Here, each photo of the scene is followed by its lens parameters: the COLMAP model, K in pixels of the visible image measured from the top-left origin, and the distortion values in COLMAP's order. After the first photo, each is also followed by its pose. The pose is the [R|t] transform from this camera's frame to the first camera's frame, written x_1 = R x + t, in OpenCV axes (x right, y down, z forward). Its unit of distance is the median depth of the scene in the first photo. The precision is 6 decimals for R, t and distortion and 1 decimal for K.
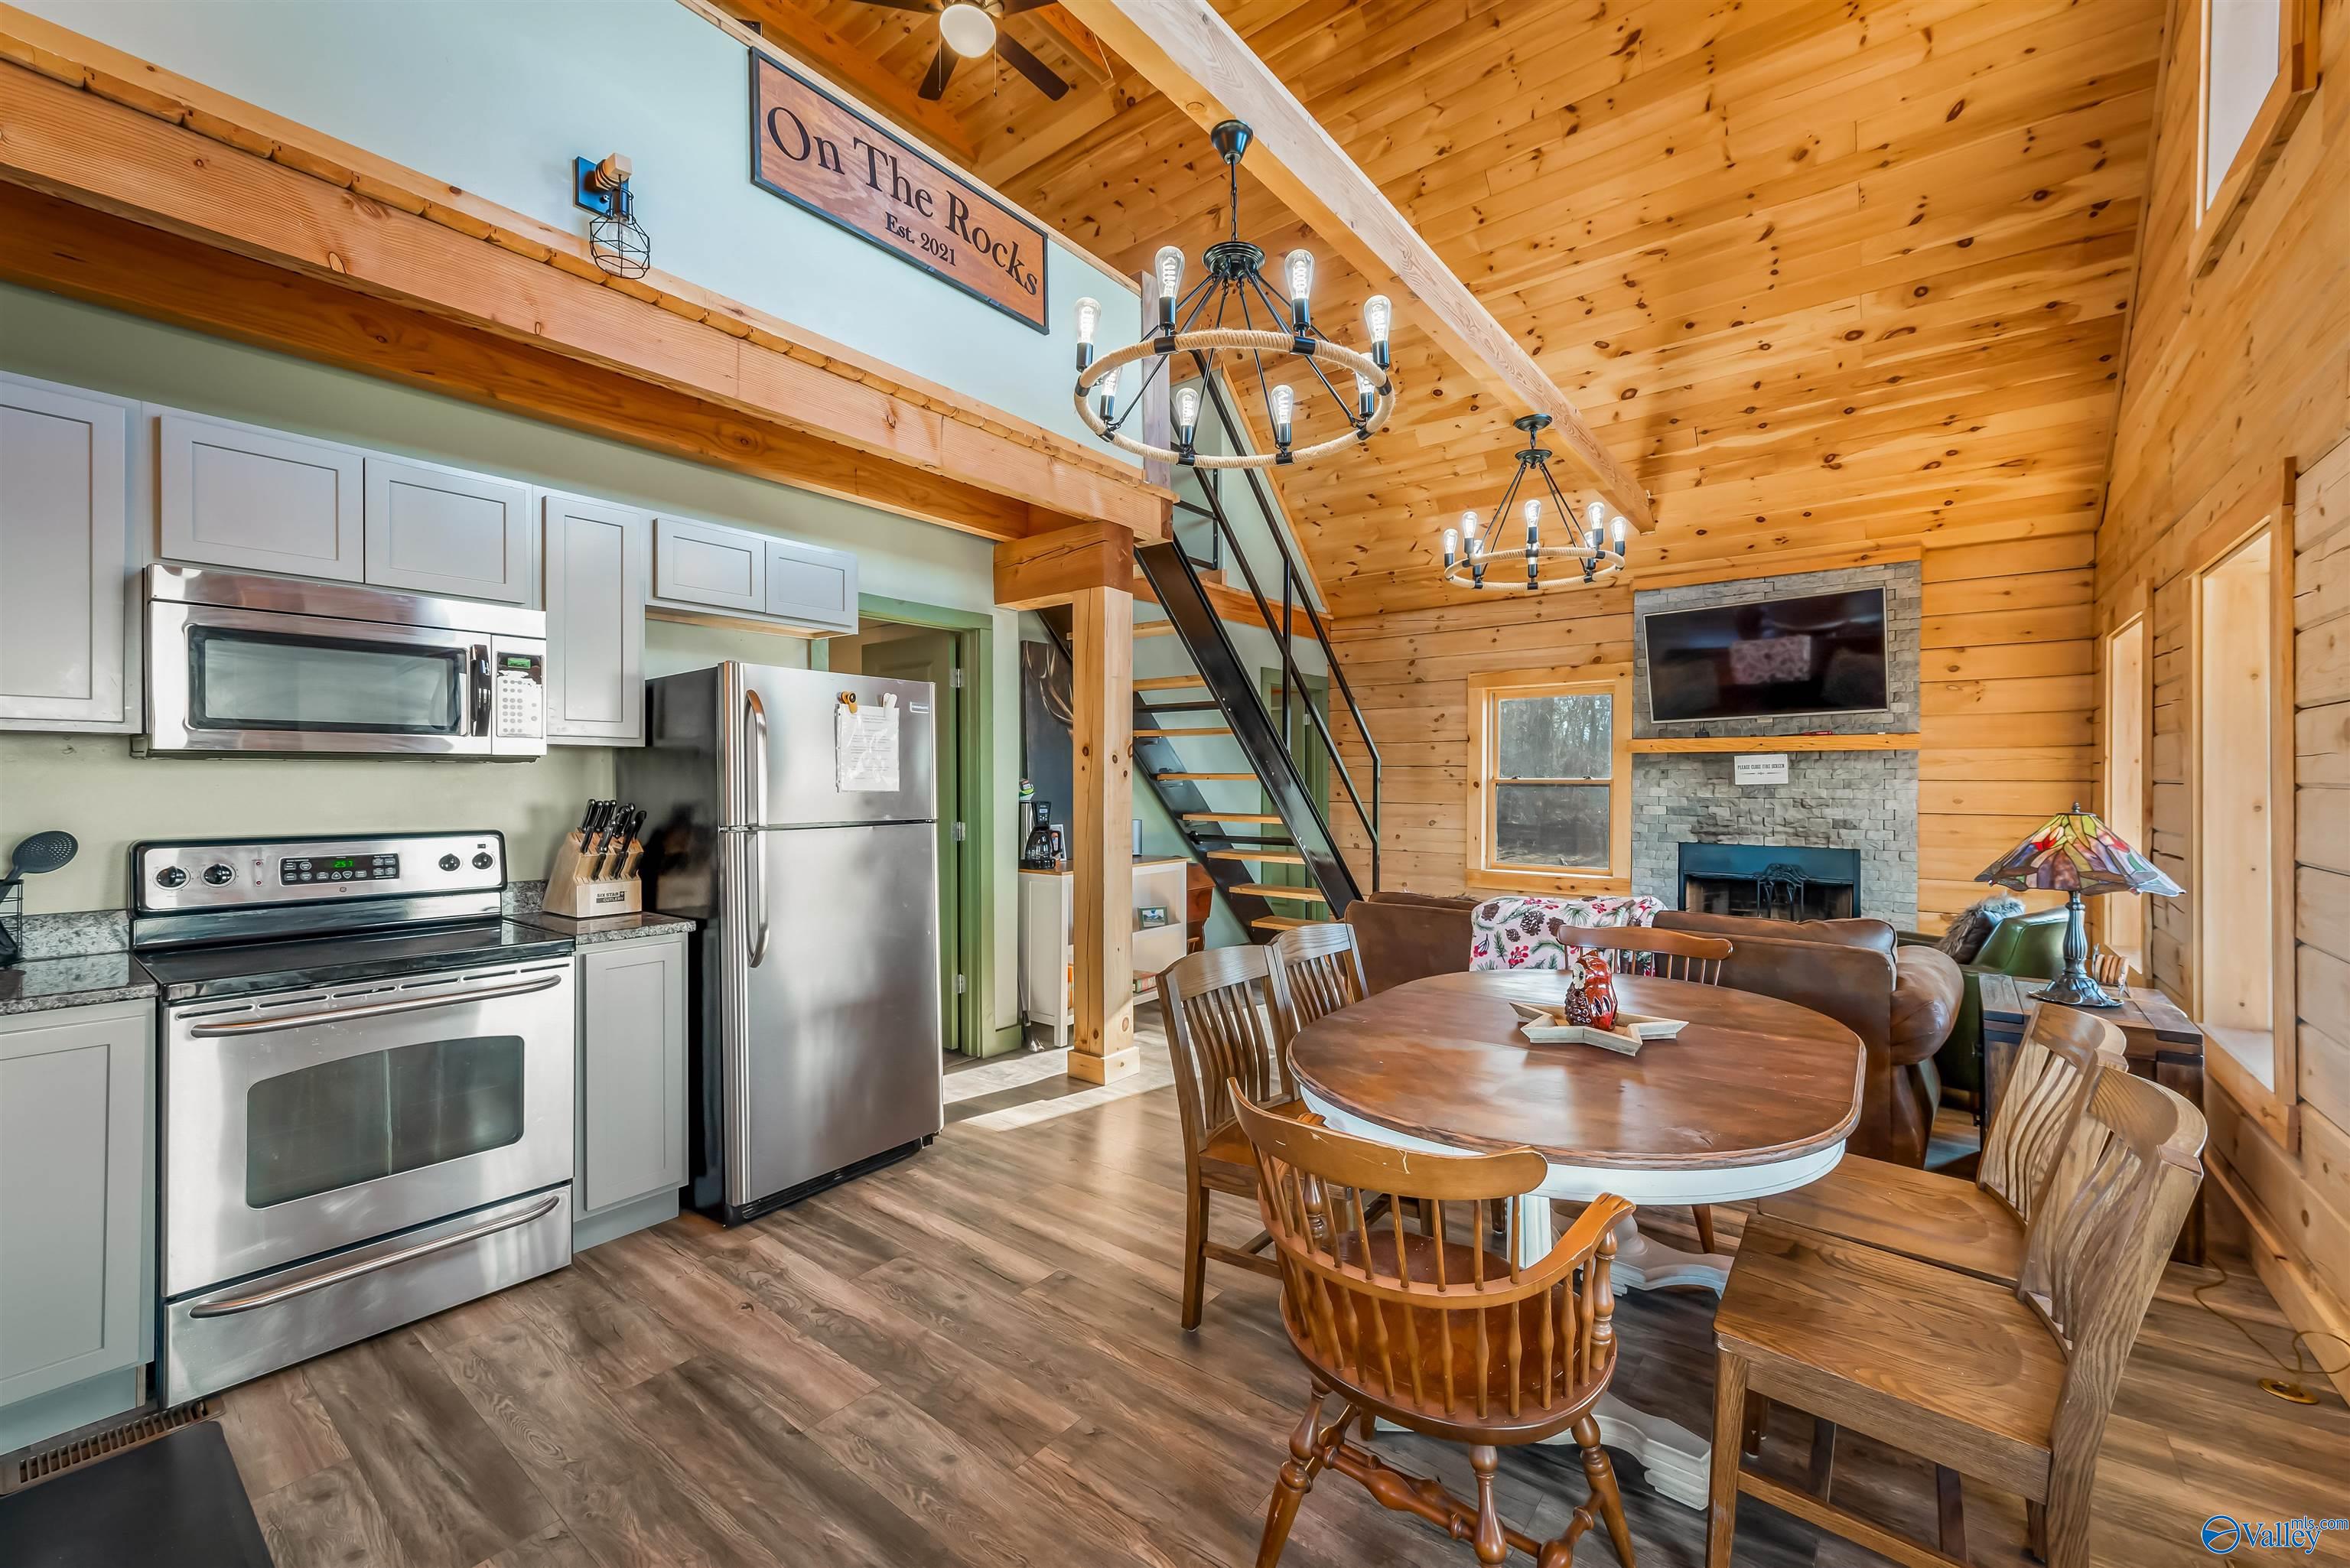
lens RADIAL K [[940.2, 0, 1178.9], [0, 940.2, 791.2], [0, 0, 1]] dist [0.001181, -0.000433]
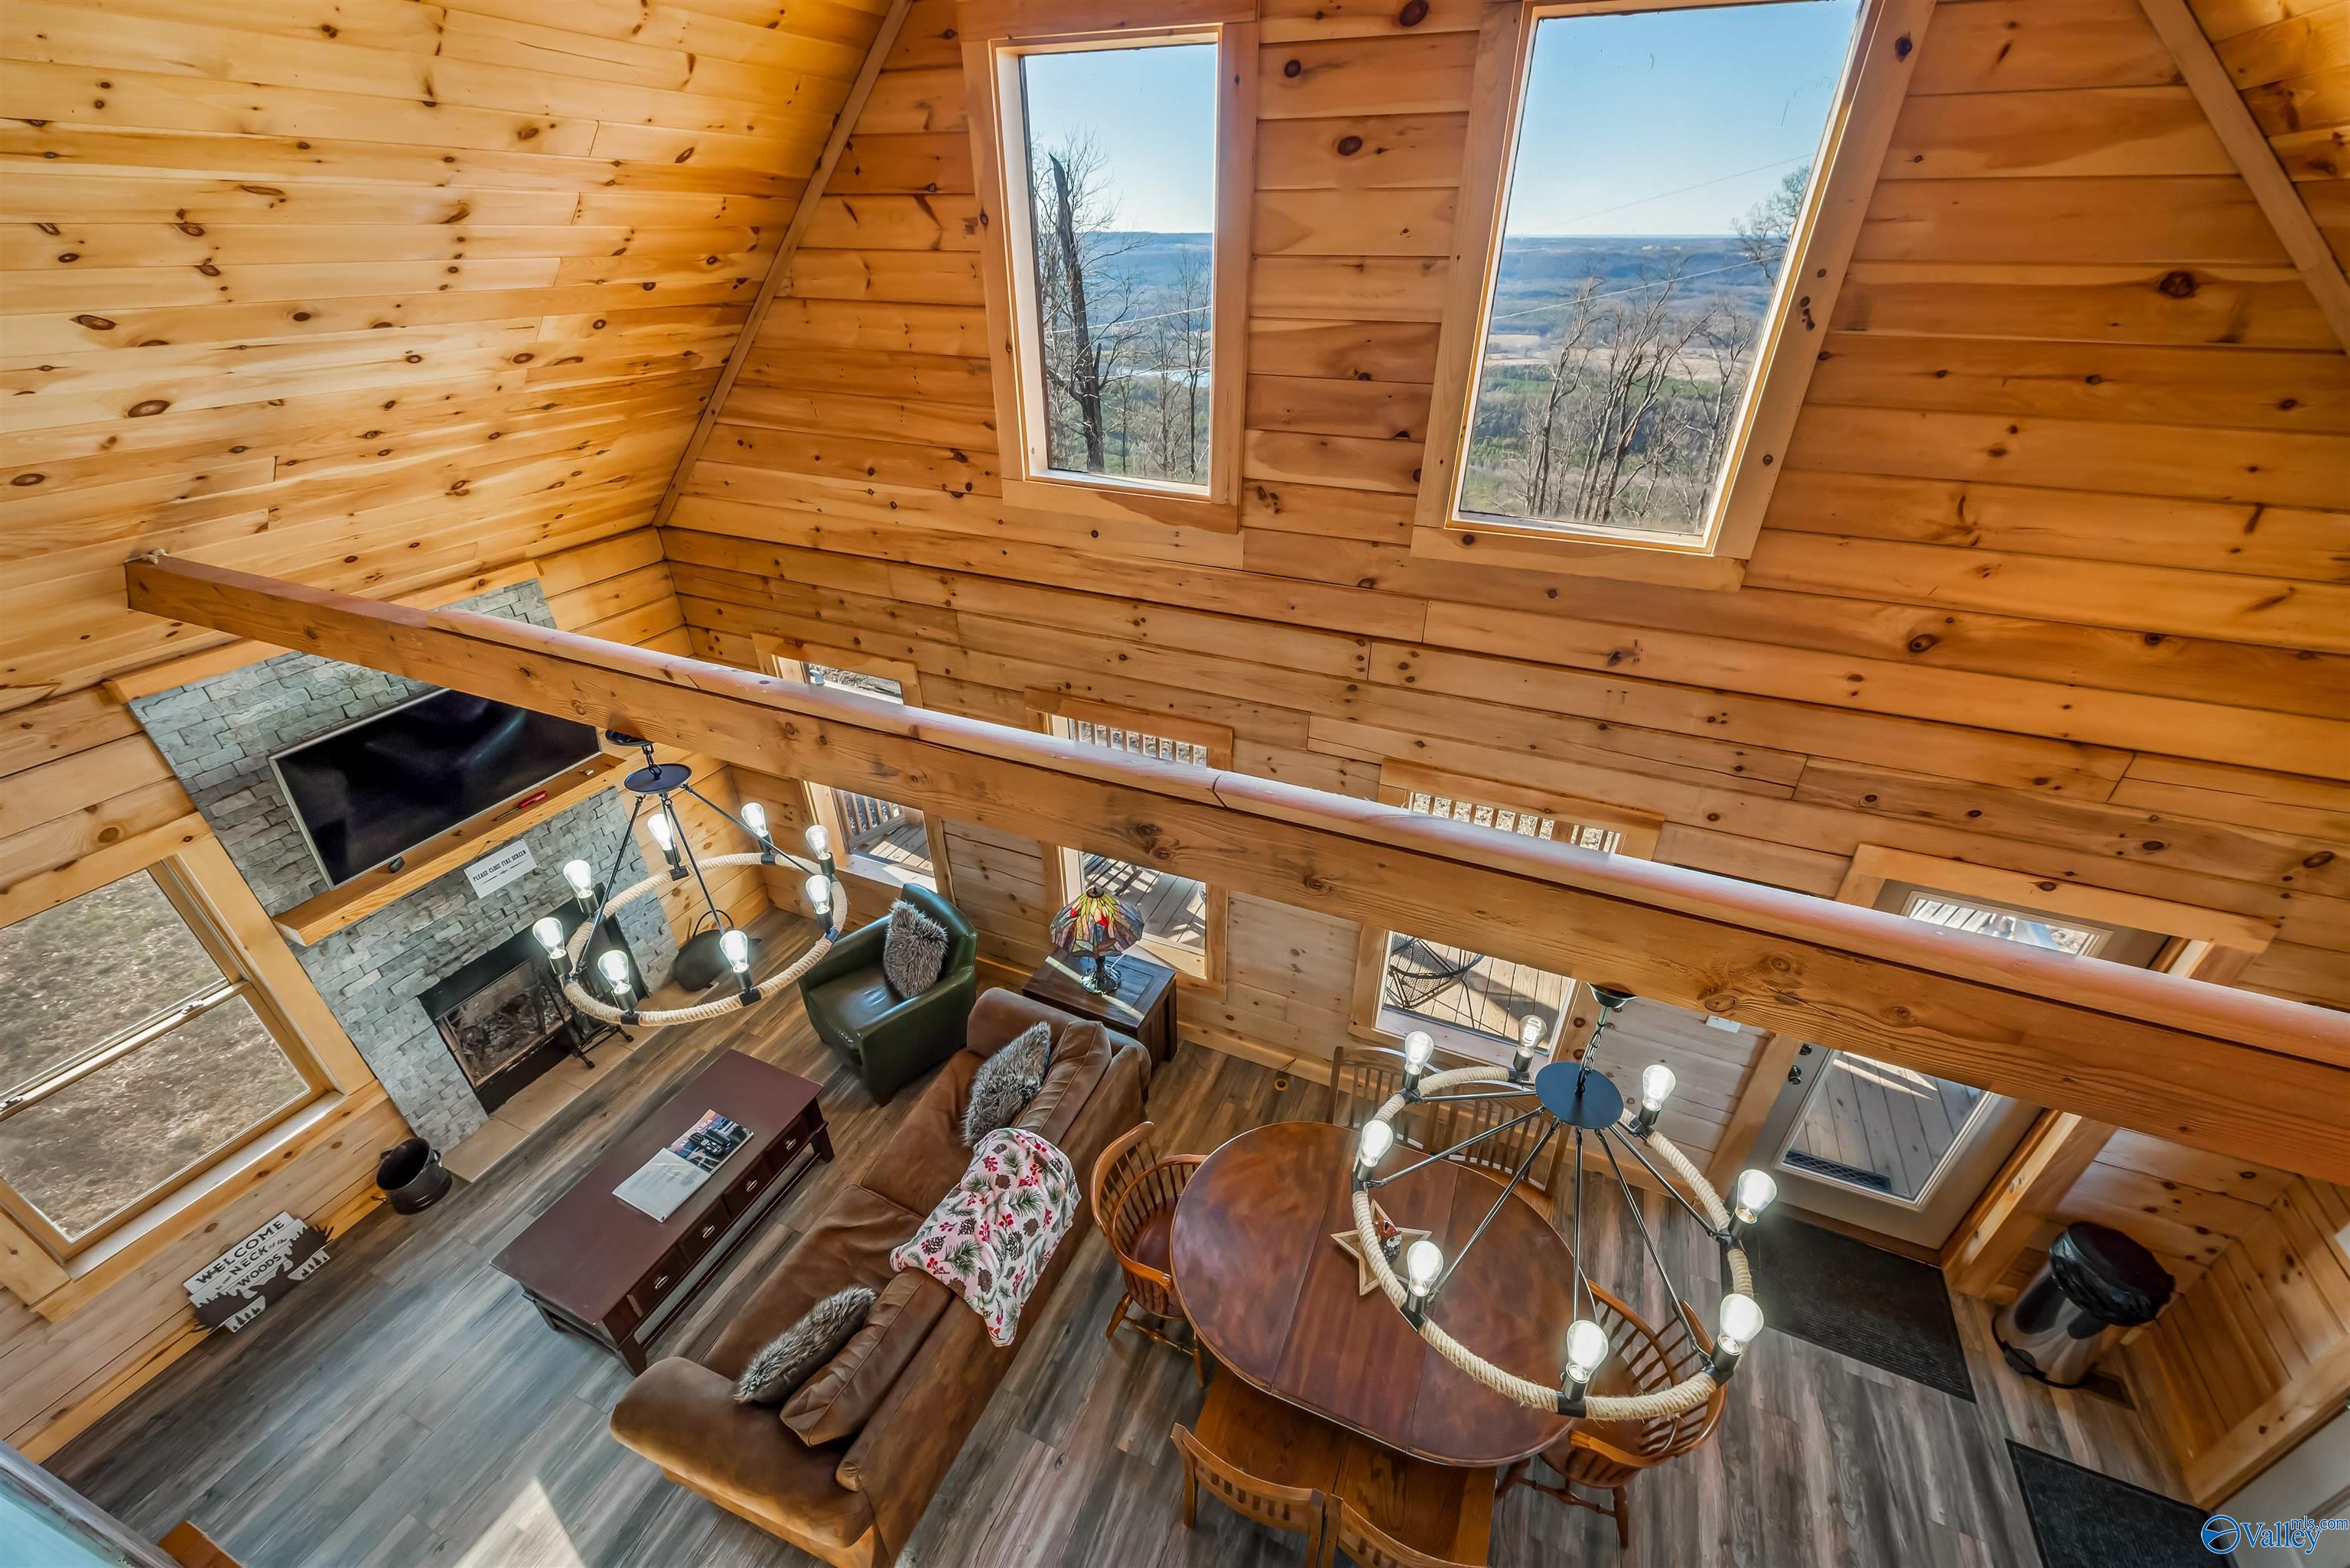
lens RADIAL K [[917.7, 0, 1197.6], [0, 917.7, 774.6], [0, 0, 1]] dist [0.001008, -0.000511]
pose [[-0.258470, -0.493378, 0.830524, -0.153921], [0.009040, 0.858466, 0.512791, -0.552760], [-0.965977, 0.140049, -0.217428, 0.681261]]
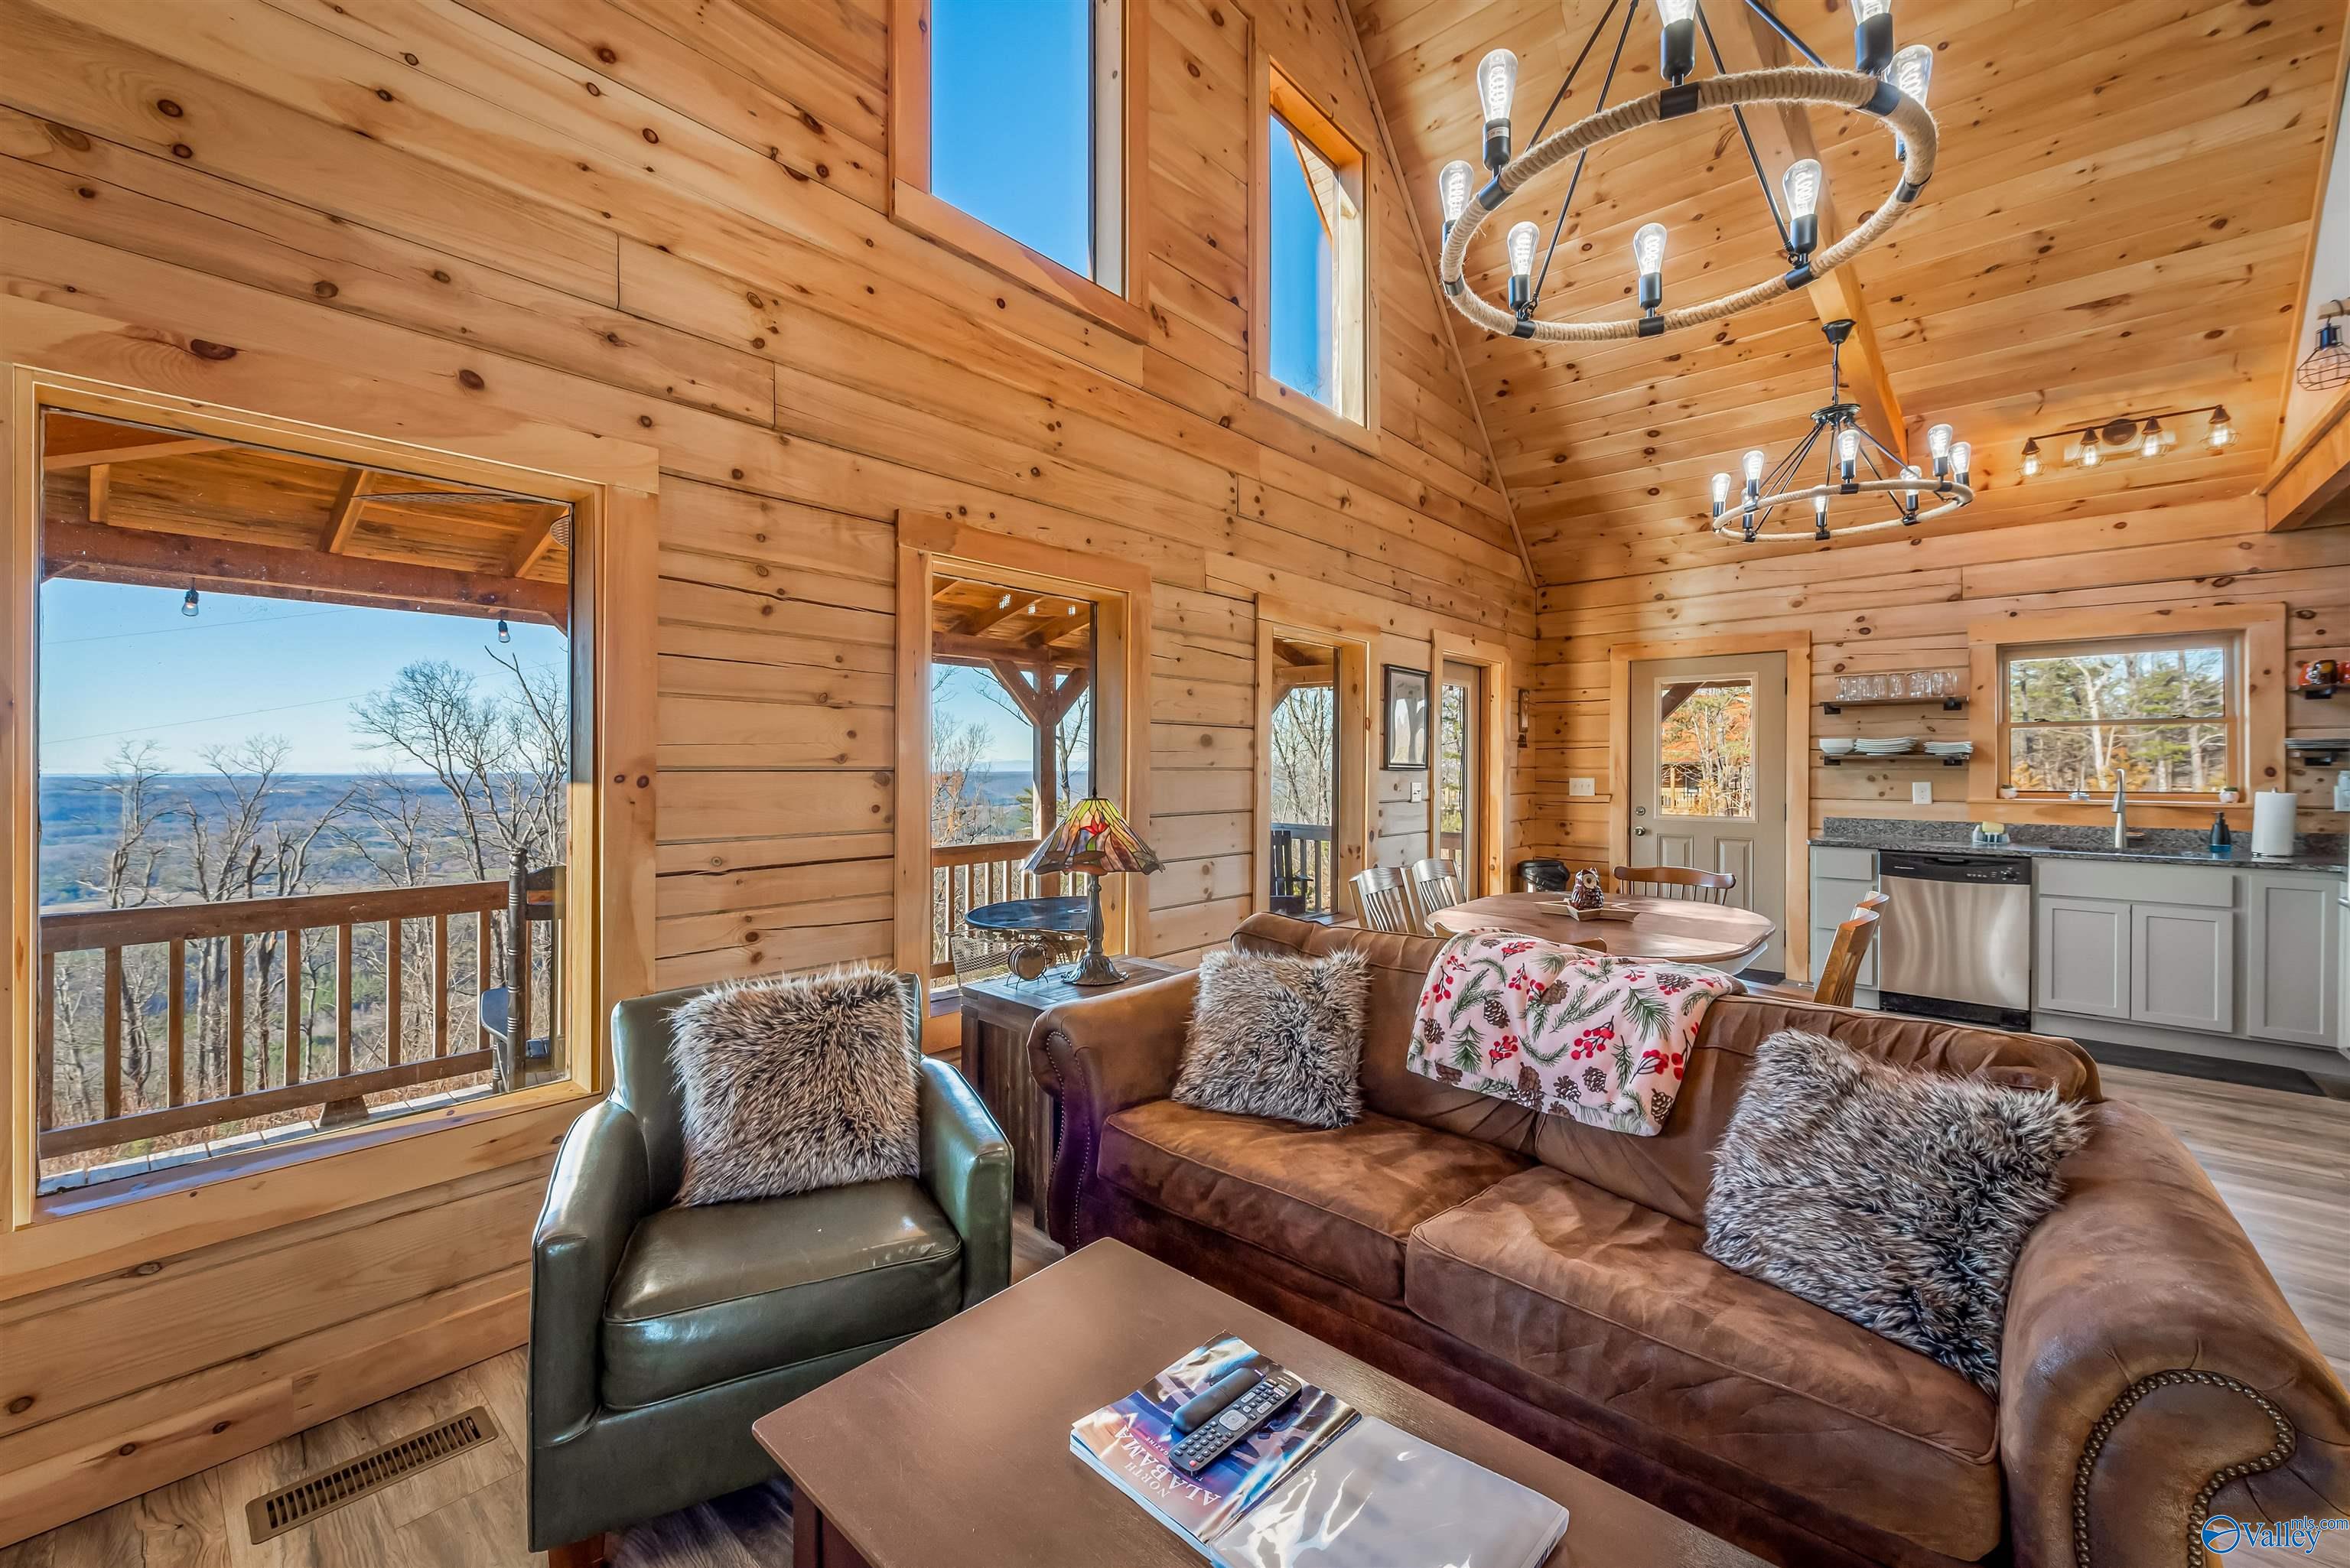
lens RADIAL K [[917.7, 0, 1197.6], [0, 917.7, 774.6], [0, 0, 1]] dist [0.001008, -0.000511]
pose [[-0.998632, 0.002267, 0.052242, 0.468263], [0.003160, 0.999850, 0.017004, -0.014050], [-0.052196, 0.017146, -0.998490, 1.188323]]
